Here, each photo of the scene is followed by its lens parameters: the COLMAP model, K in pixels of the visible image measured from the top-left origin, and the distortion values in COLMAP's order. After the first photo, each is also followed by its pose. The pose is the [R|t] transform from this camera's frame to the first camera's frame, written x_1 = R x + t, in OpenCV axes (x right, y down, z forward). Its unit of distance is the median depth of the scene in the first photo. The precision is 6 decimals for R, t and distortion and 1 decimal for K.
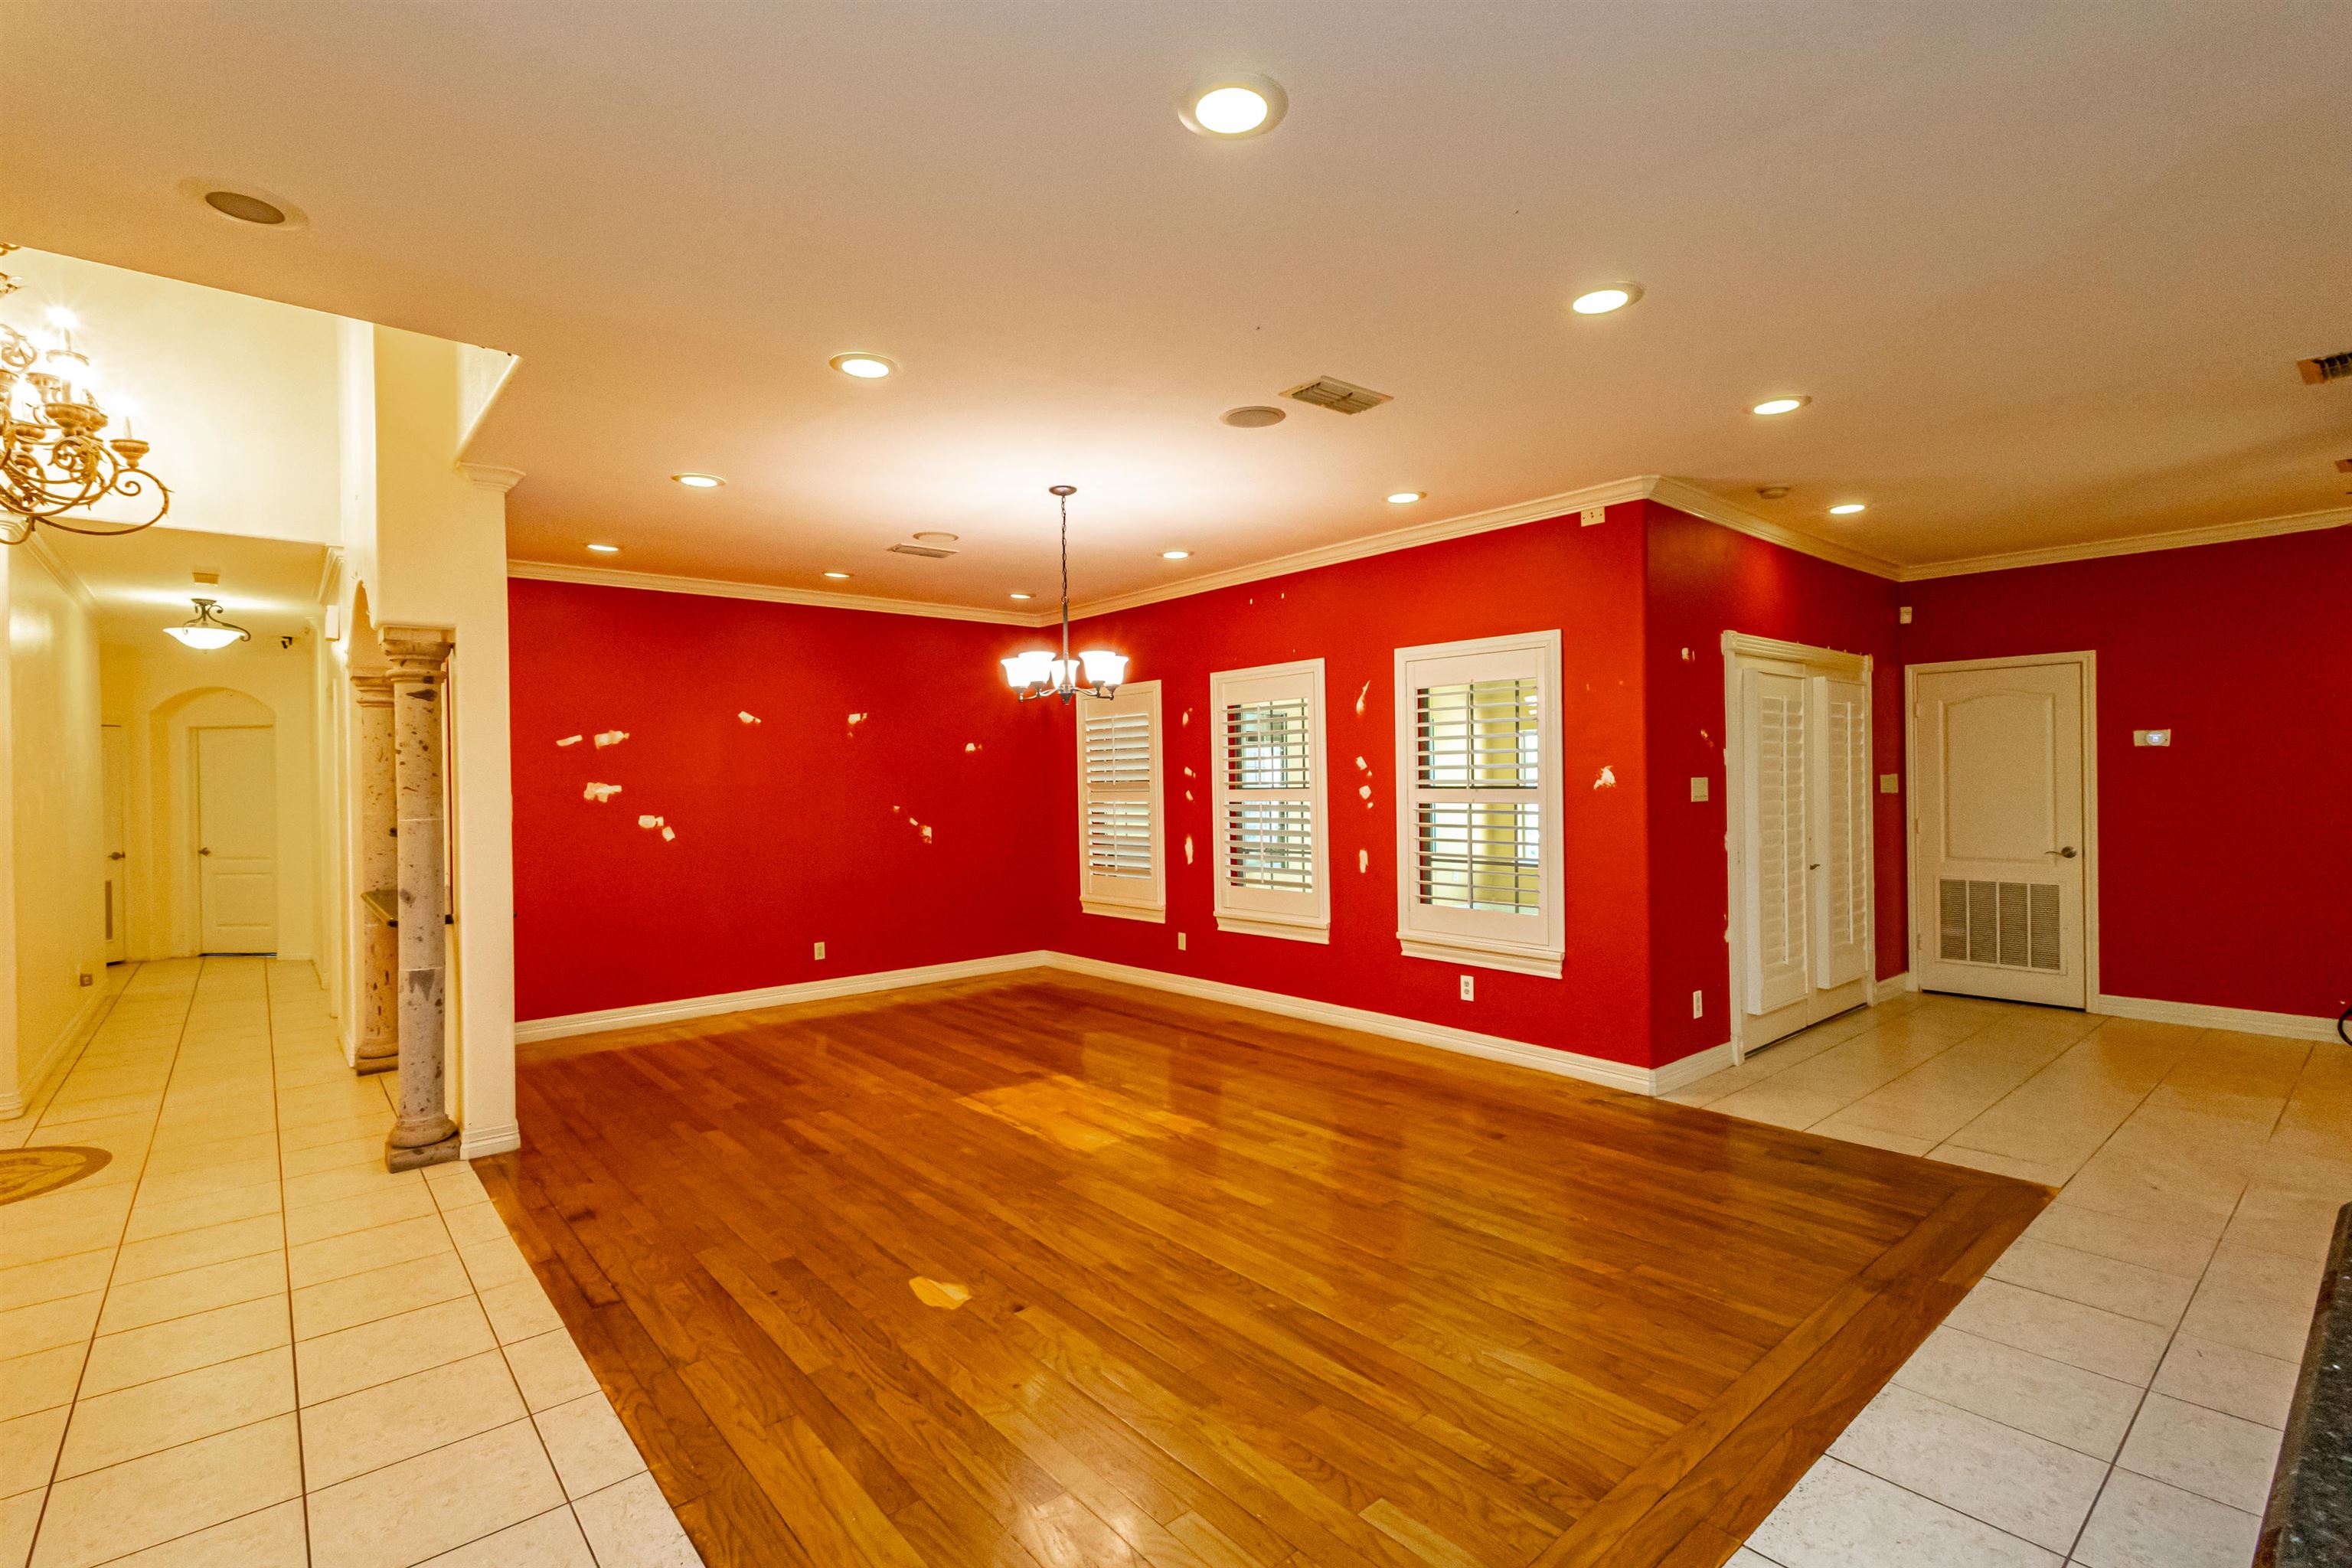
lens RADIAL K [[1080.6, 0, 1179.5], [0, 1080.6, 786.2], [0, 0, 1]] dist [0.006089, -0.000227]
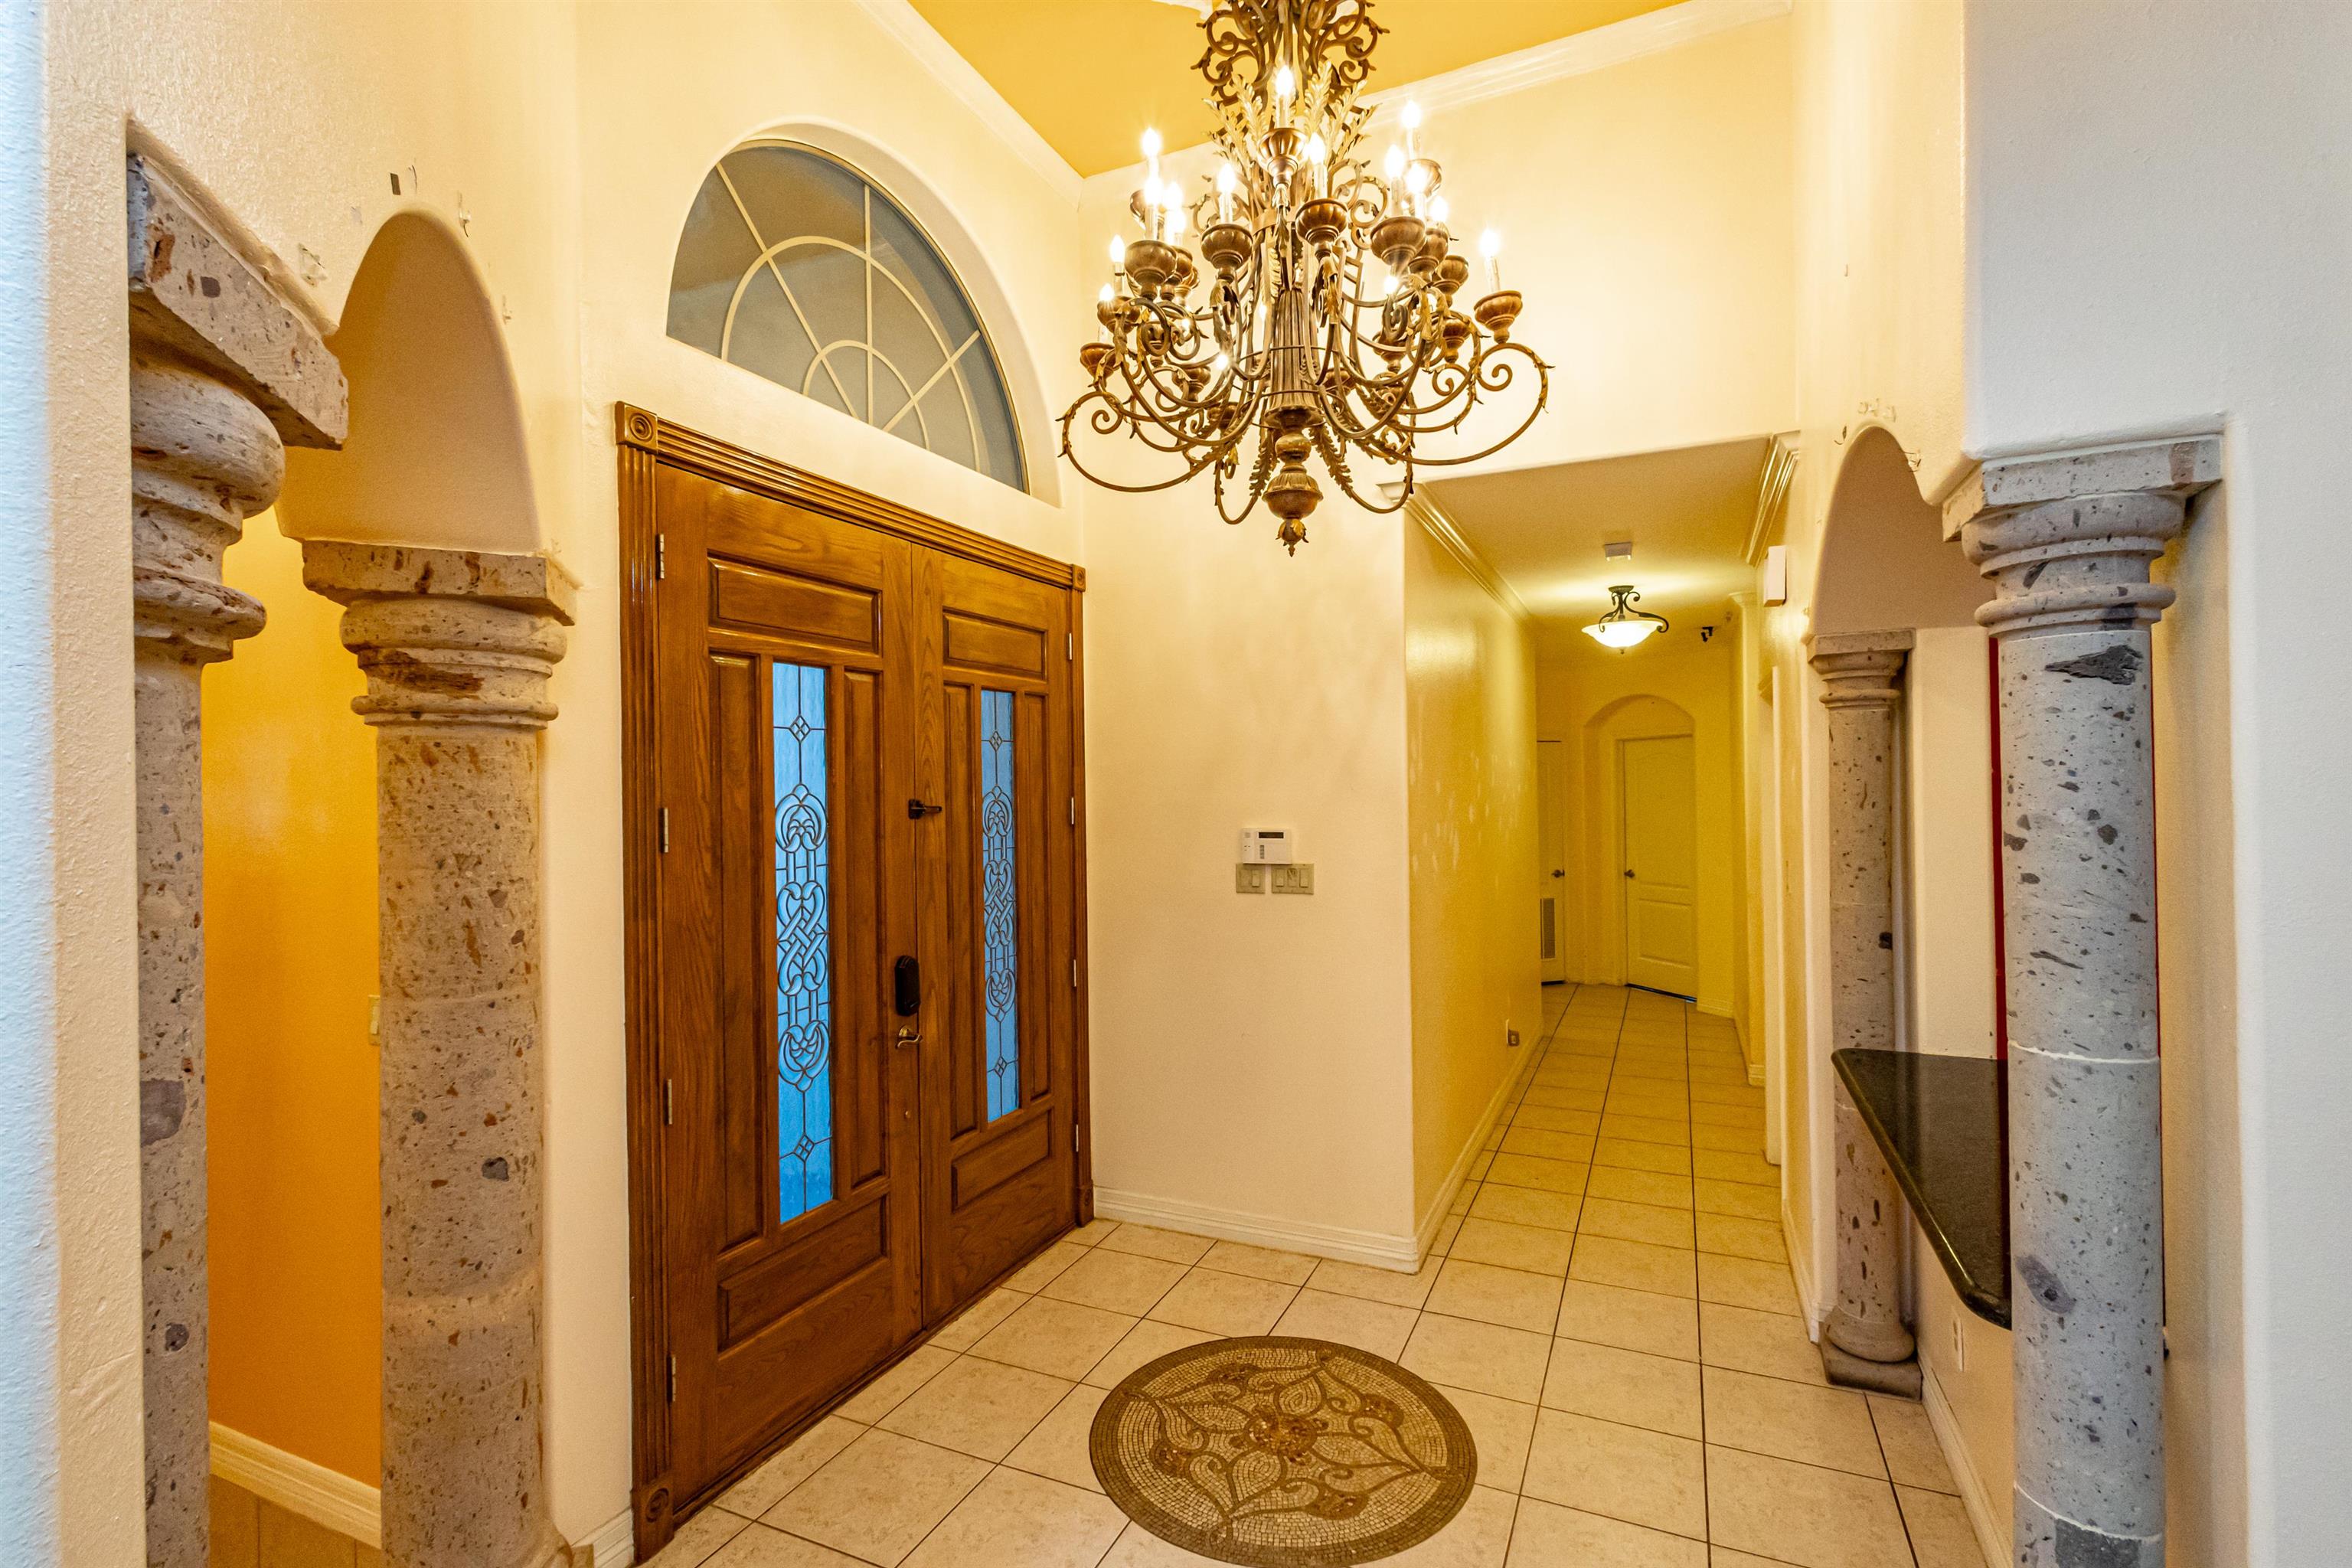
lens RADIAL K [[1076.2, 0, 1176.0], [0, 1076.2, 784.0], [0, 0, 1]] dist [0.011696, 0.000286]
pose [[0.415832, 0.003872, -0.909433, -0.390616], [0.002993, 0.999980, 0.005626, -0.039144], [0.909436, -0.005061, 0.415812, 0.465954]]
